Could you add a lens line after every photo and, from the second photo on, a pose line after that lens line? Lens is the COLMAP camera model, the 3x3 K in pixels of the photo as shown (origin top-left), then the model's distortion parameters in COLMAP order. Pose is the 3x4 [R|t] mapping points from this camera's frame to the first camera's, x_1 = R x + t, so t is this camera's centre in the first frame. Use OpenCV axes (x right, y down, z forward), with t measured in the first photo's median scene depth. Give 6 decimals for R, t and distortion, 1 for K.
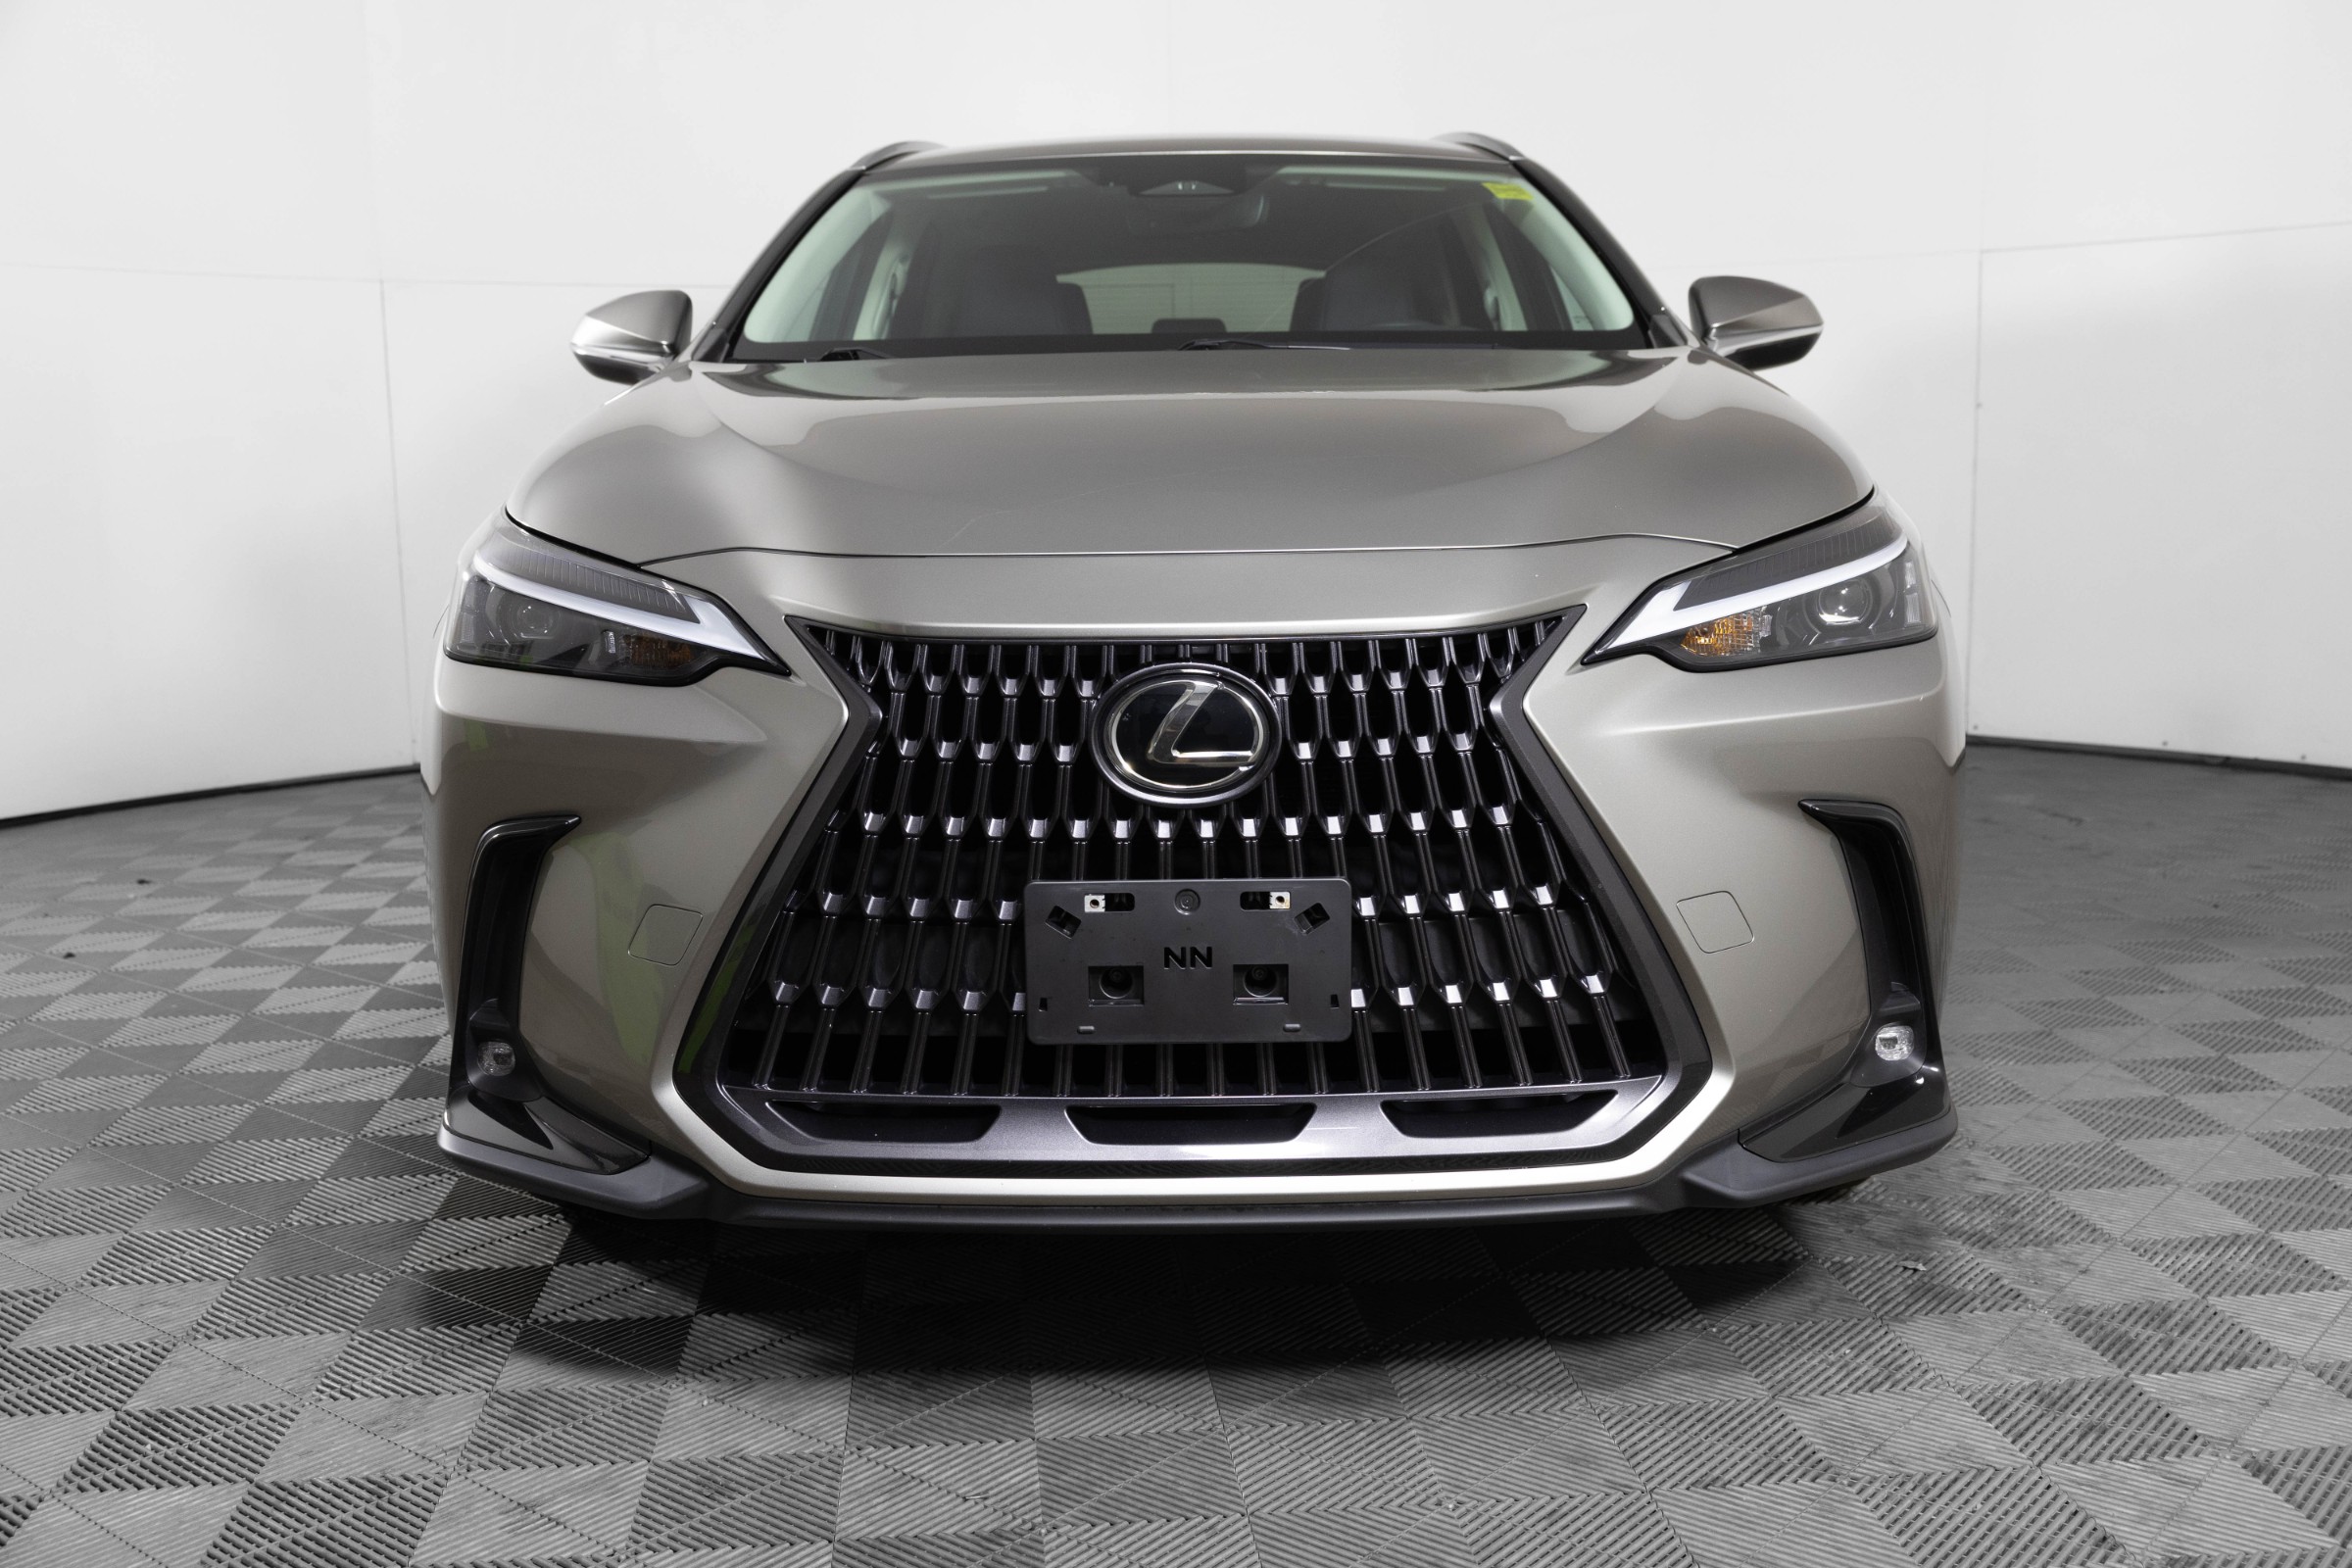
lens RADIAL K [[2347.4, 0, 1171.4], [0, 2347.4, 840.7], [0, 0, 1]] dist [0.058866, 0.002222]
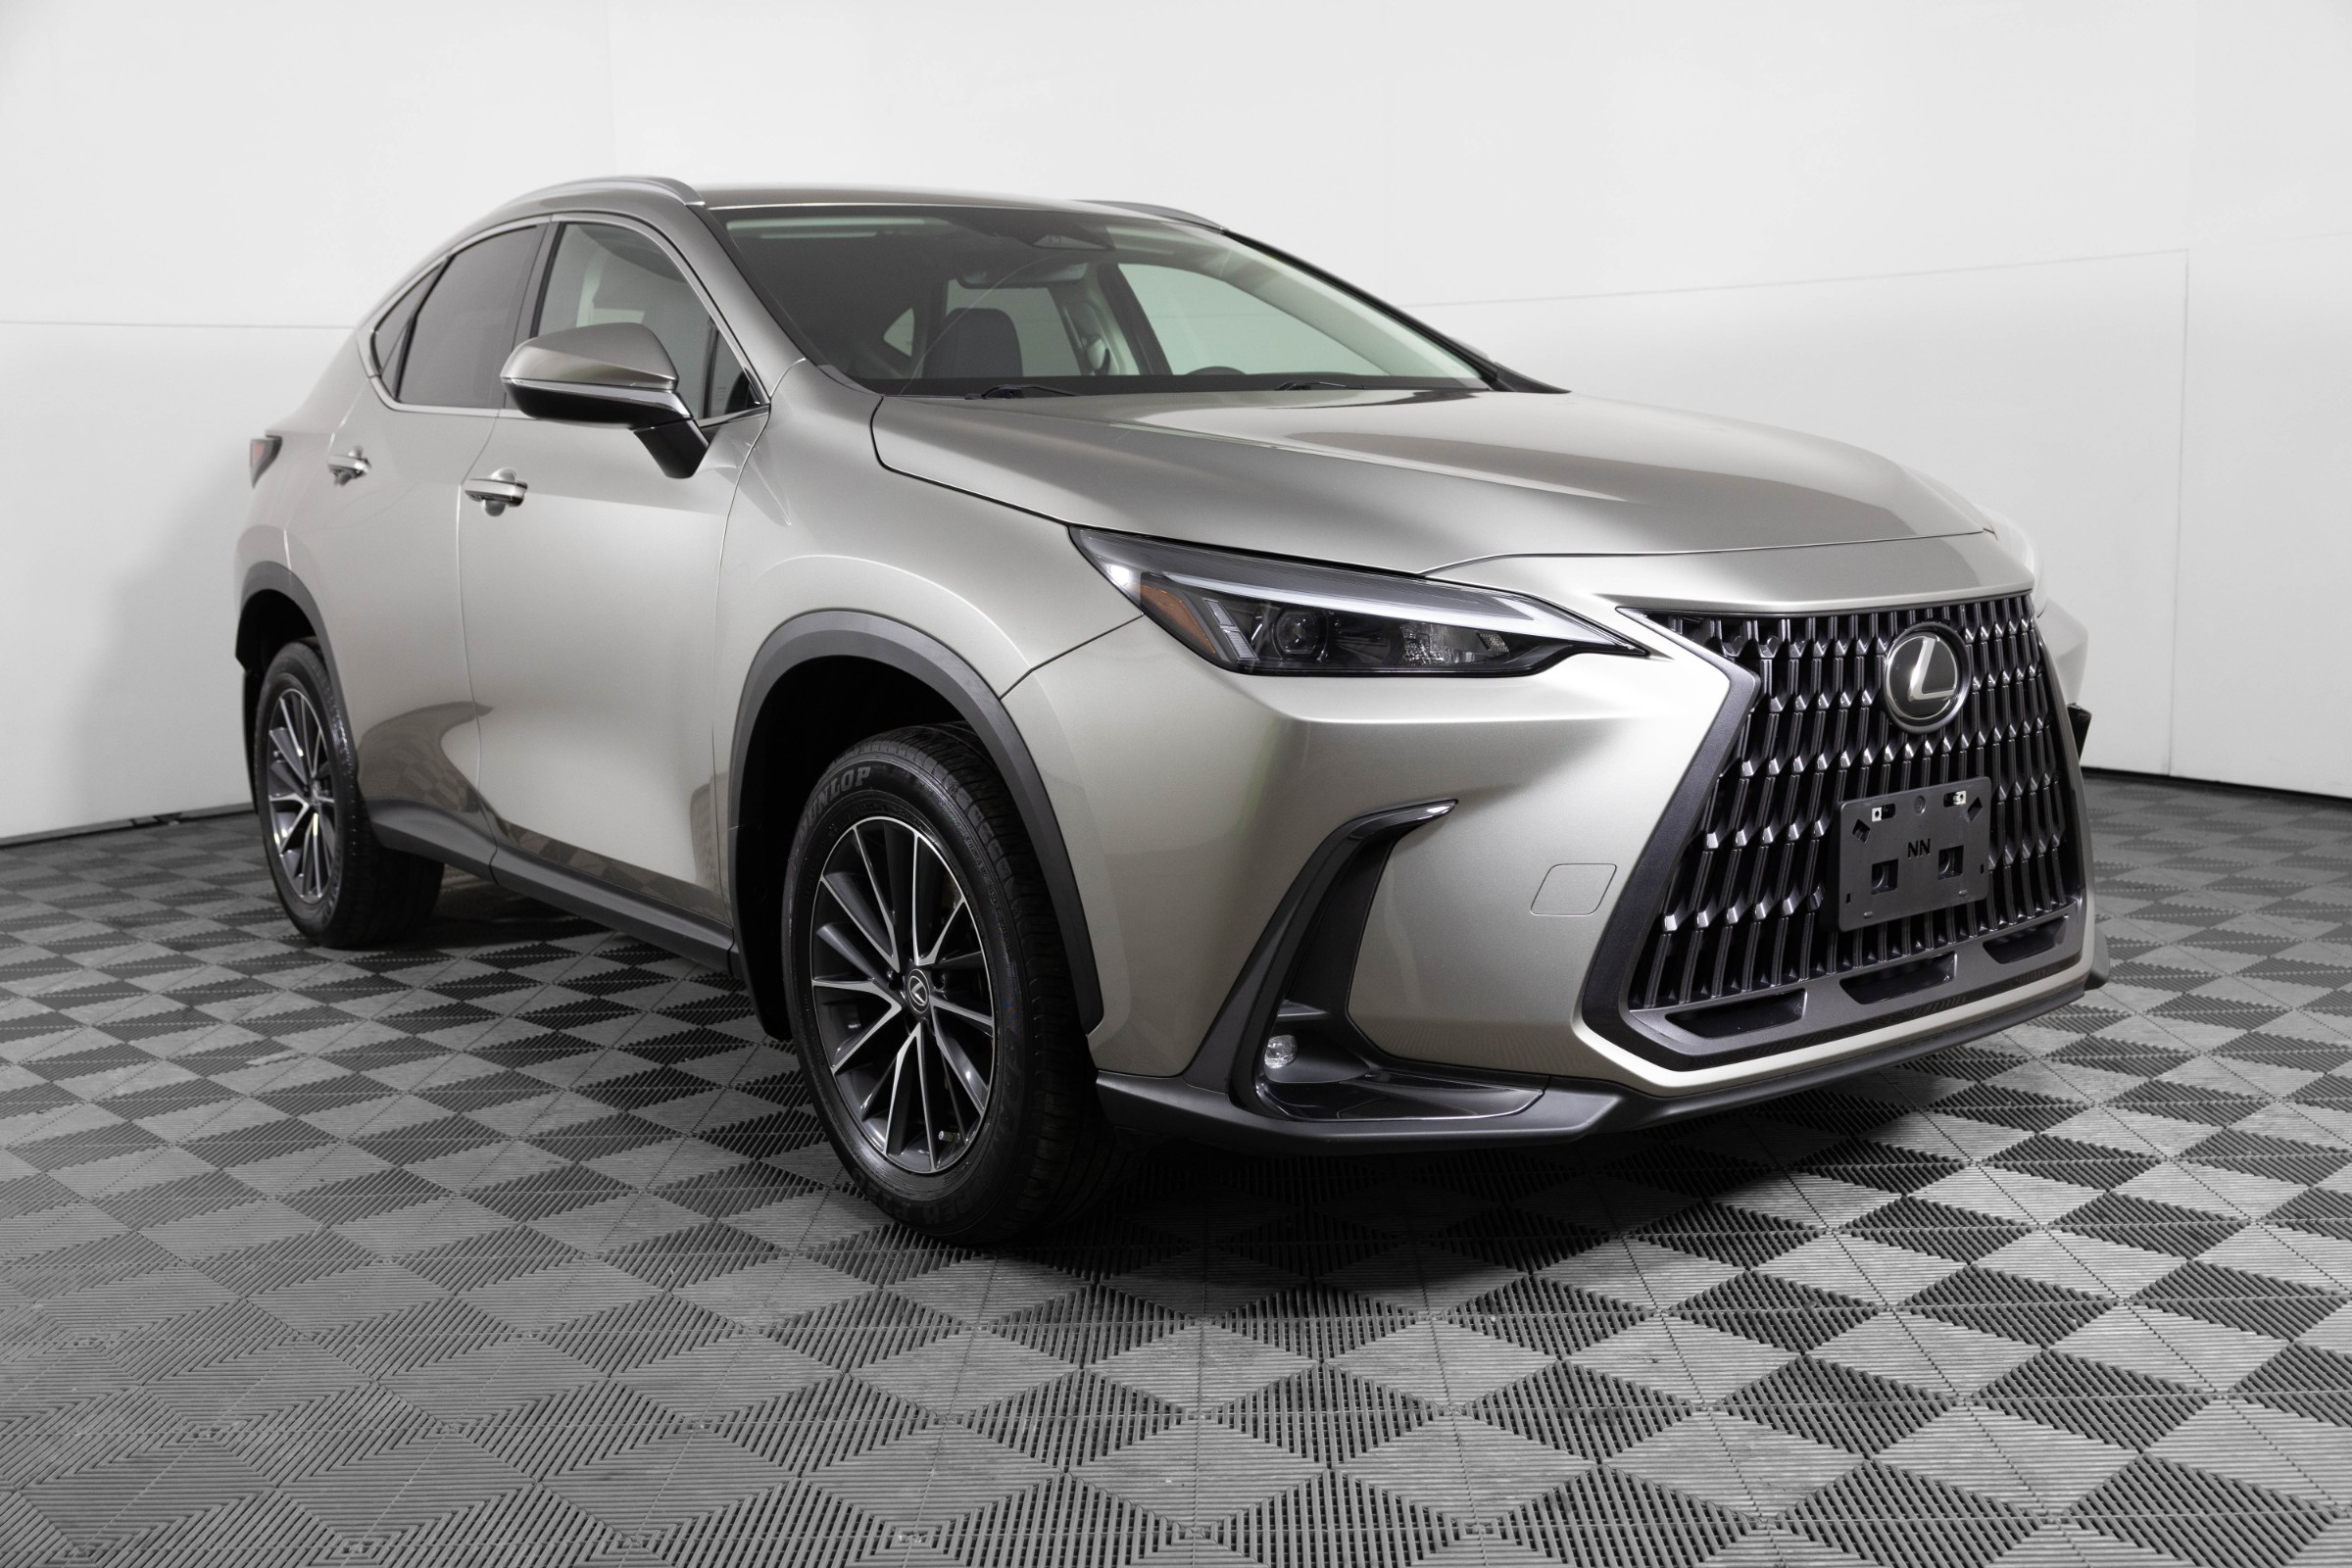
lens RADIAL K [[2347.4, 0, 1171.4], [0, 2347.4, 840.7], [0, 0, 1]] dist [0.058866, 0.002222]
pose [[0.763805, -0.109933, 0.636016, -1.132300], [0.125999, 0.991826, 0.020118, -0.032983], [-0.633029, 0.064772, 0.771413, 0.251766]]
